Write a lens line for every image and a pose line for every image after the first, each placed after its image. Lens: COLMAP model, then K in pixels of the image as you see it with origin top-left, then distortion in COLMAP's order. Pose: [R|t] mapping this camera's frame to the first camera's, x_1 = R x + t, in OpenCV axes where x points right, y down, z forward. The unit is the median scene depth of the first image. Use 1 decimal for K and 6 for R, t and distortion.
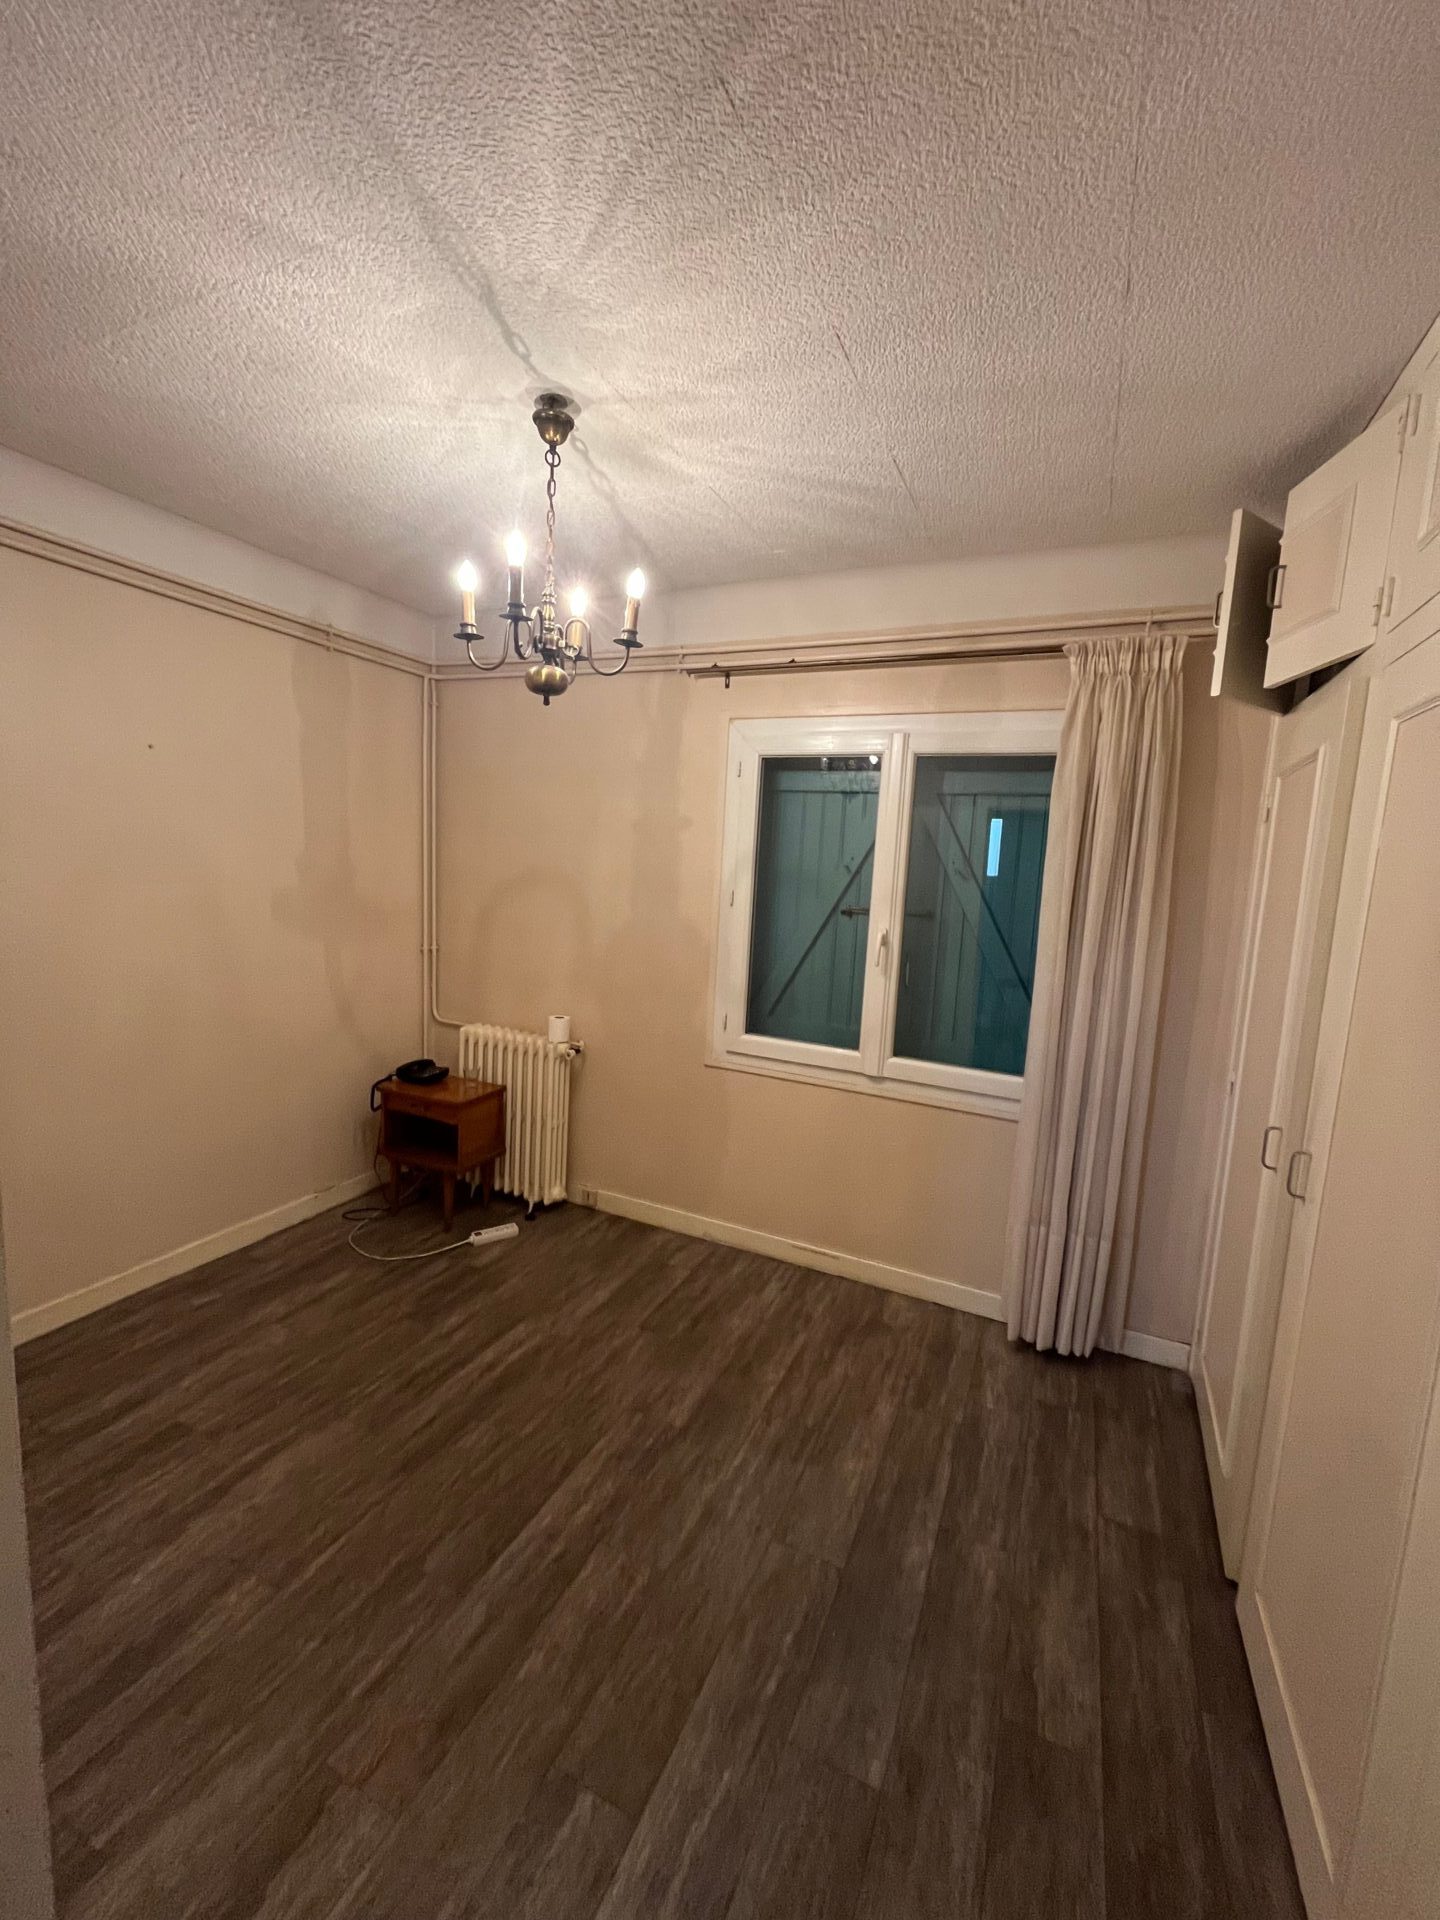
lens RADIAL K [[773.2, 0, 711.4], [0, 773.2, 951.4], [0, 0, 1]] dist [-0.006202, -0.000117]
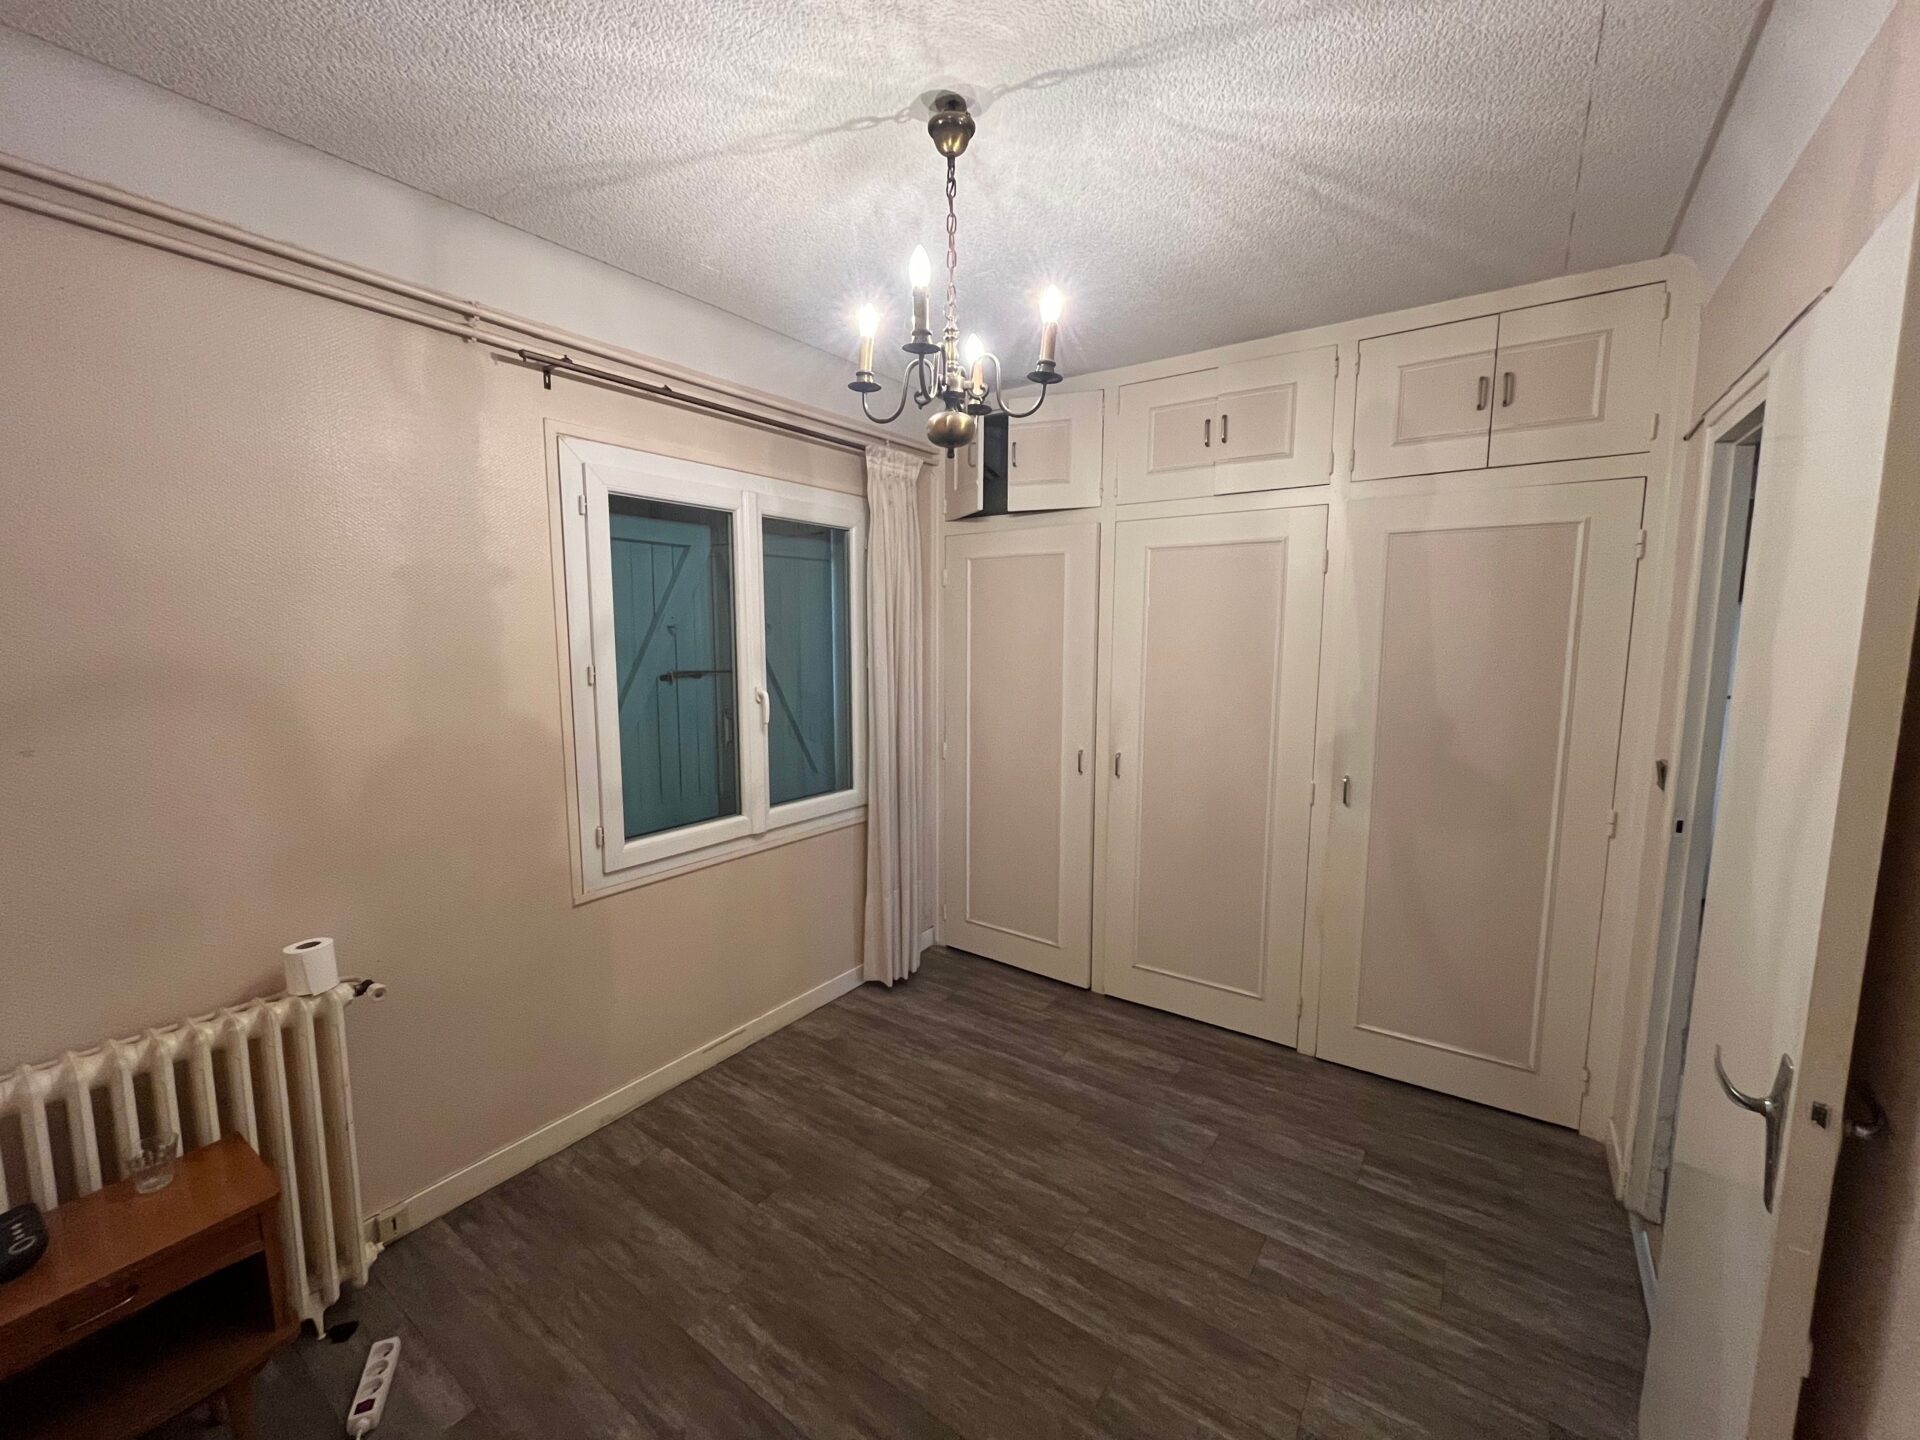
lens RADIAL K [[773.2, 0, 955.7], [0, 773.2, 721.3], [0, 0, 1]] dist [-0.006202, -0.000117]
pose [[0.174959, -0.166205, 0.970446, -0.785851], [0.122192, 0.981694, 0.146101, -0.110550], [-0.976964, 0.093019, 0.192065, 0.608760]]
